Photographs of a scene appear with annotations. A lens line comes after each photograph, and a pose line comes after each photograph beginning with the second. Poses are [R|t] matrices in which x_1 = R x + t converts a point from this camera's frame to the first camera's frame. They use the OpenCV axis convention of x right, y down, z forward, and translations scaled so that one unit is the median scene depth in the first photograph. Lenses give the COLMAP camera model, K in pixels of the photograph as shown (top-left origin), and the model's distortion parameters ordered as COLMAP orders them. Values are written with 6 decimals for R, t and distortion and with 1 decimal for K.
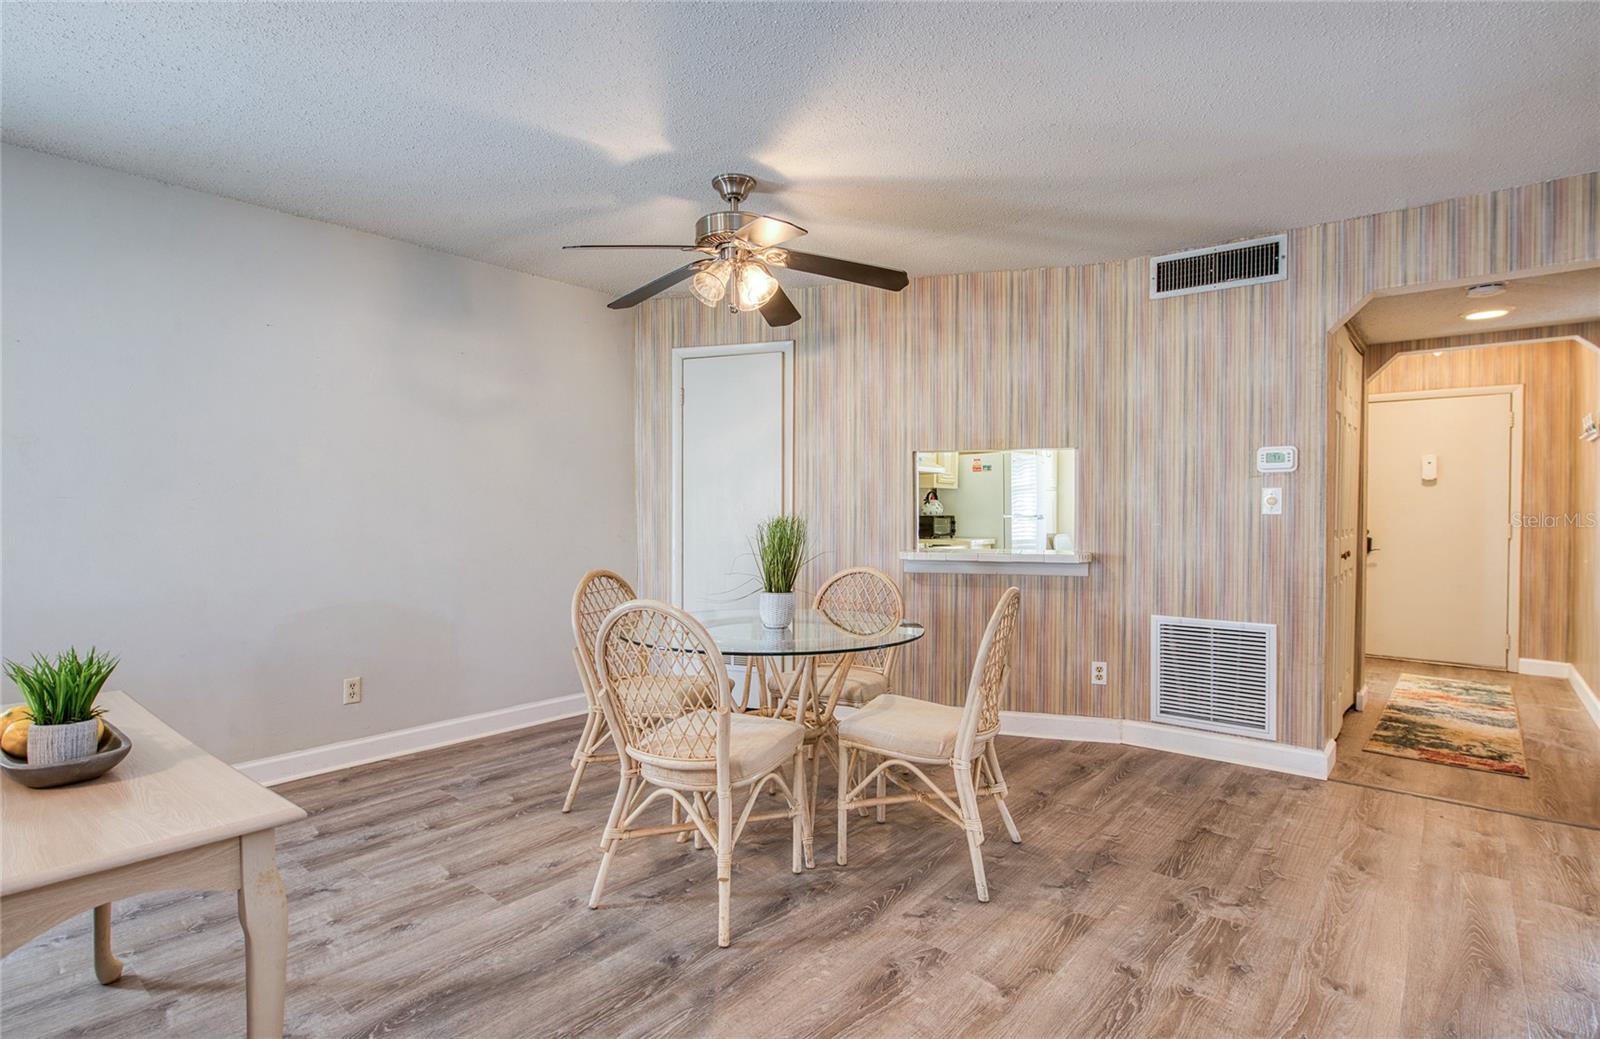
lens RADIAL K [[821.0, 0, 800.0], [0, 821.0, 519.5], [0, 0, 1]] dist [0.001573, -0.000397]
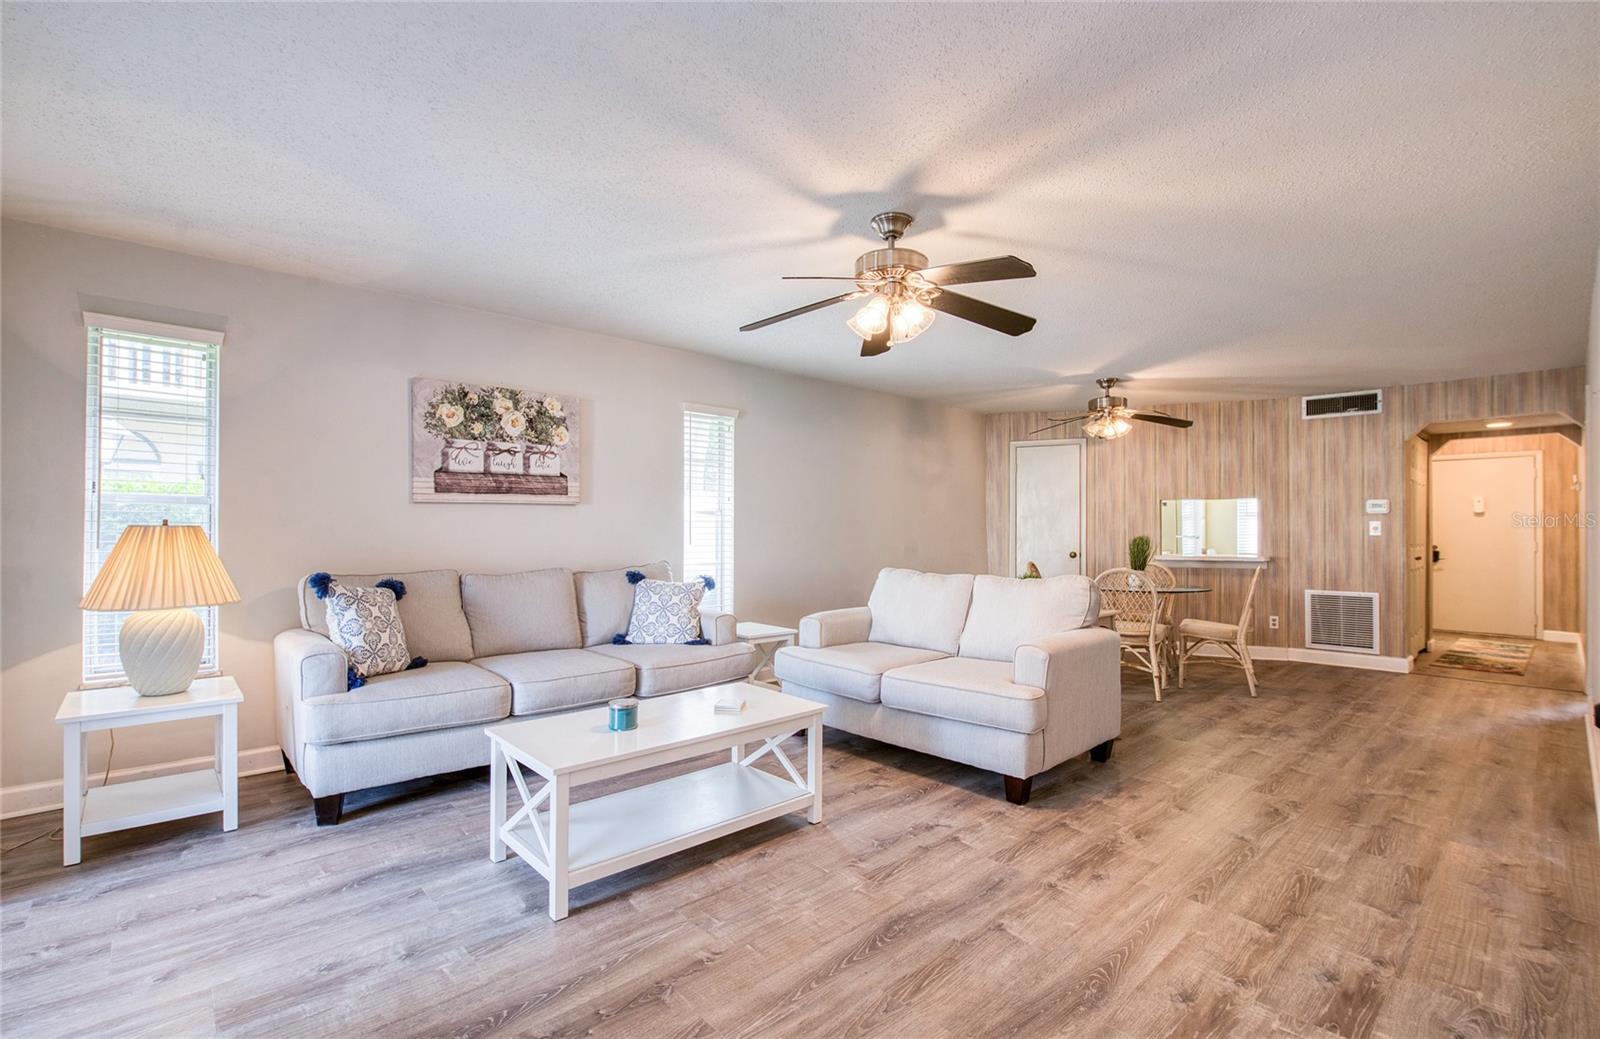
lens RADIAL K [[762.5, 0, 800.0], [0, 762.5, 519.5], [0, 0, 1]] dist [-0.003585, -0.000602]
pose [[0.994588, 0.000192, -0.103899, -0.528255], [-0.002706, 0.999707, -0.024053, 0.002730], [0.103864, 0.024204, 0.994297, -0.829133]]
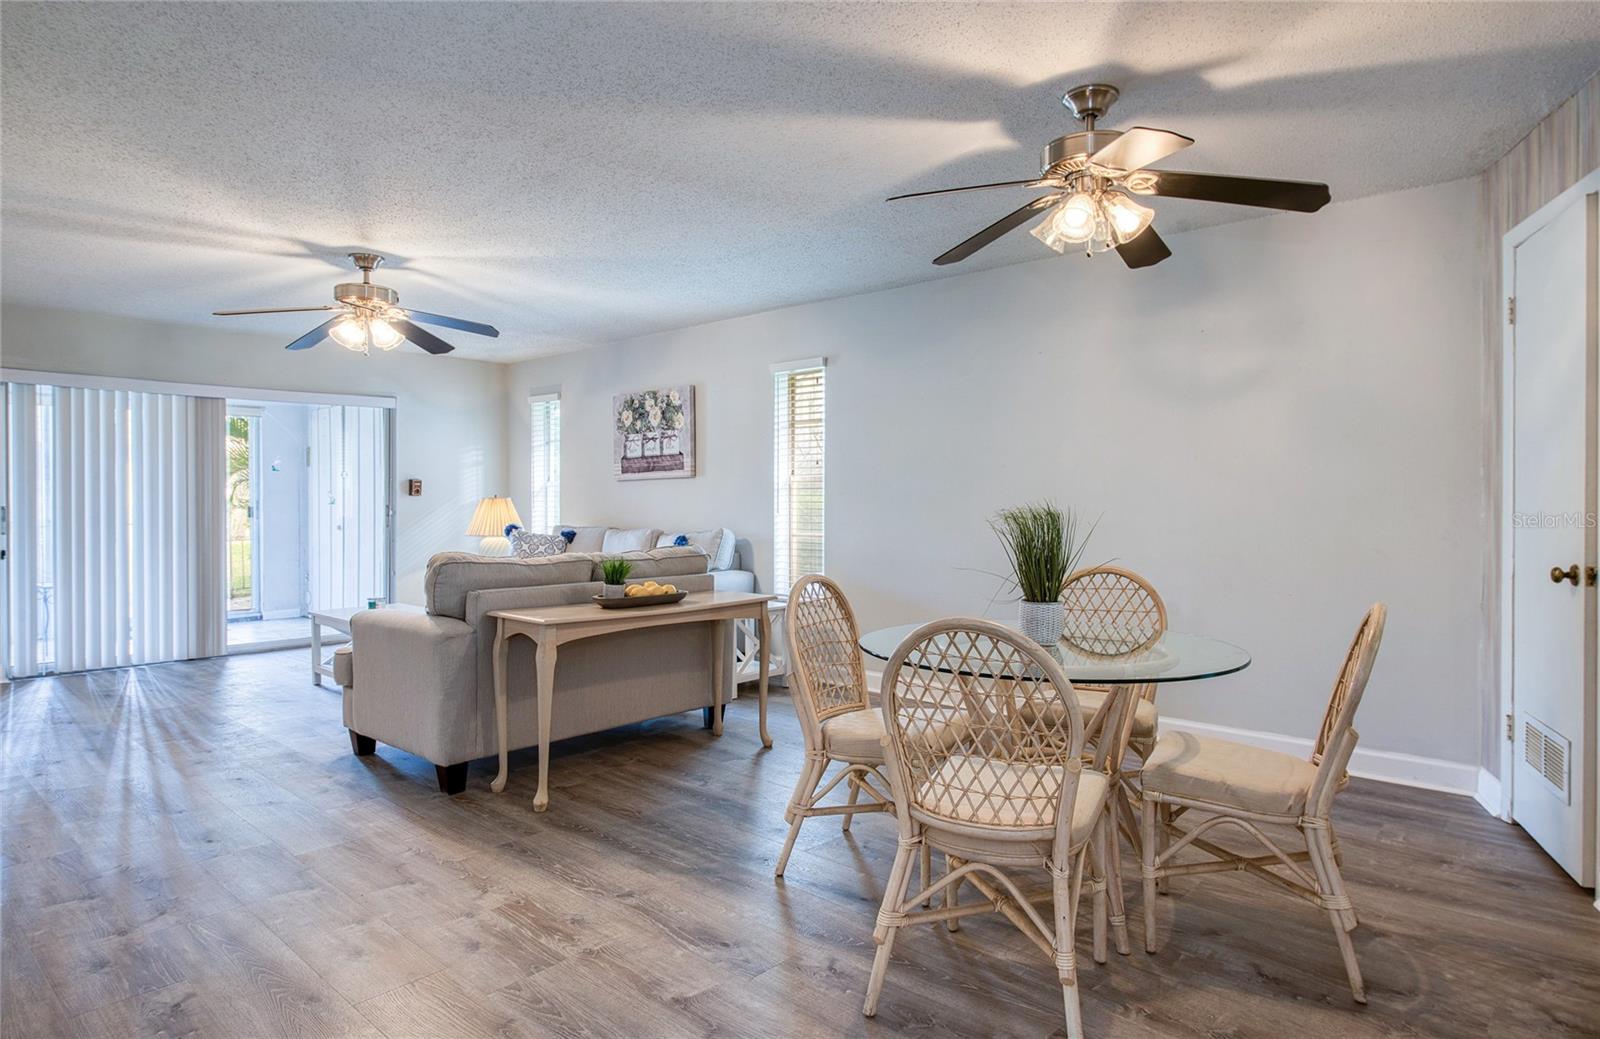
lens RADIAL K [[918.3, 0, 800.0], [0, 918.3, 519.5], [0, 0, 1]] dist [0.000007, 0.000223]
pose [[-0.053447, 0.023614, -0.998291, 0.670639], [-0.005819, 0.999696, 0.023959, -0.012337], [0.998554, 0.007090, -0.053294, 0.608925]]
